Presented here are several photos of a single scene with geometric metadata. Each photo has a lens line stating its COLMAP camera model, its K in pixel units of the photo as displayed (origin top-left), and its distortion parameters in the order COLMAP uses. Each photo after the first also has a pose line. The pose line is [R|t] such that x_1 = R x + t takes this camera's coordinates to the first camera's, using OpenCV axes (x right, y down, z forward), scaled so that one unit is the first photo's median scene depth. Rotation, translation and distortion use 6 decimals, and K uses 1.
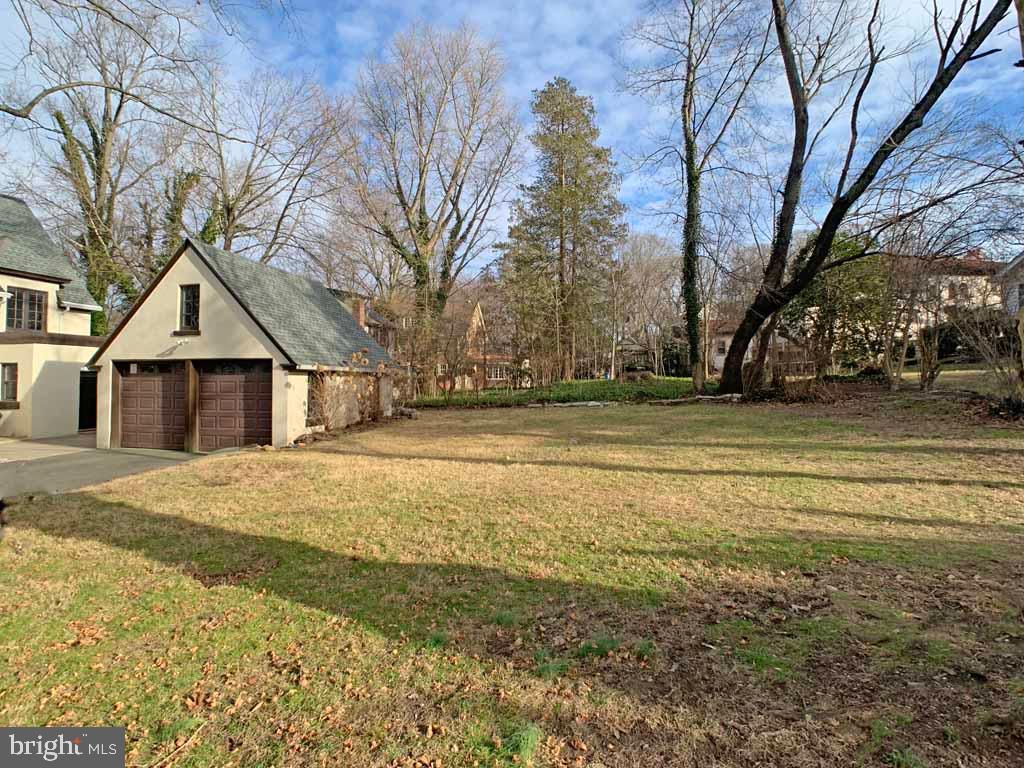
lens RADIAL K [[529.0, 0, 508.6], [0, 529.0, 361.8], [0, 0, 1]] dist [-0.015487, 0.000531]
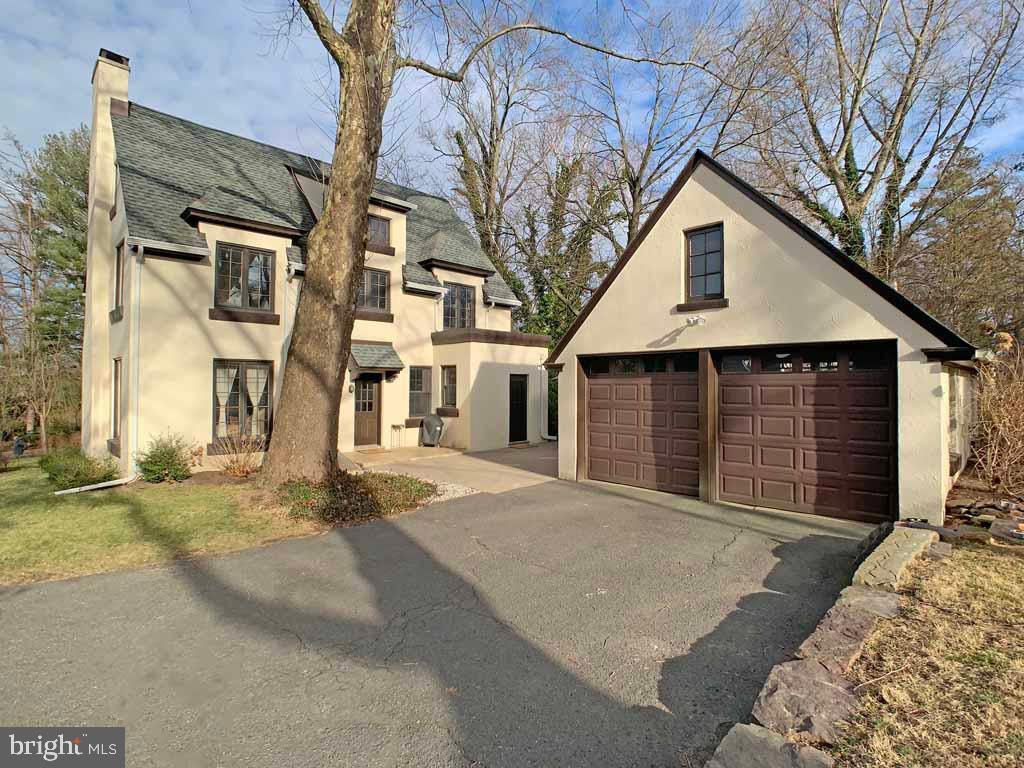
lens RADIAL K [[529.0, 0, 508.6], [0, 529.0, 361.8], [0, 0, 1]] dist [-0.015487, 0.000531]
pose [[0.840794, -0.020547, -0.540964, -0.371942], [0.011494, 0.999732, -0.020107, 0.016119], [0.541232, 0.010688, 0.840805, 0.288525]]
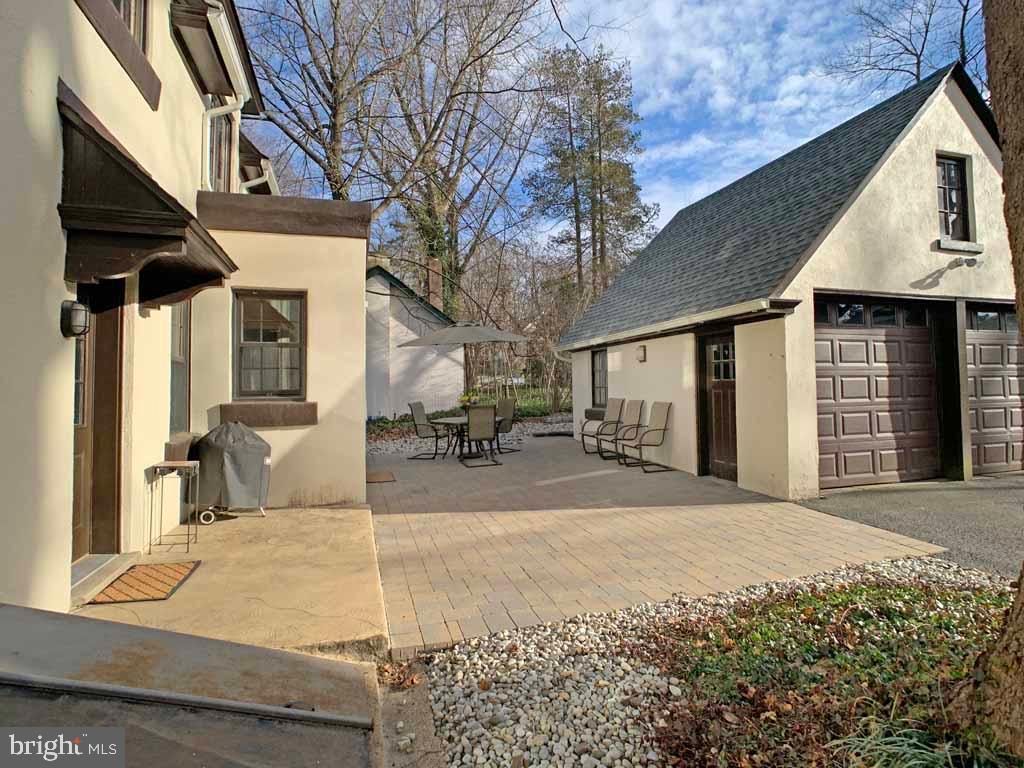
lens RADIAL K [[529.0, 0, 508.6], [0, 529.0, 361.8], [0, 0, 1]] dist [-0.015487, 0.000531]
pose [[0.856705, 0.017287, 0.515516, -0.995283], [0.001480, 0.999352, -0.035971, 0.061050], [-0.515804, 0.031579, 0.856124, 0.628235]]
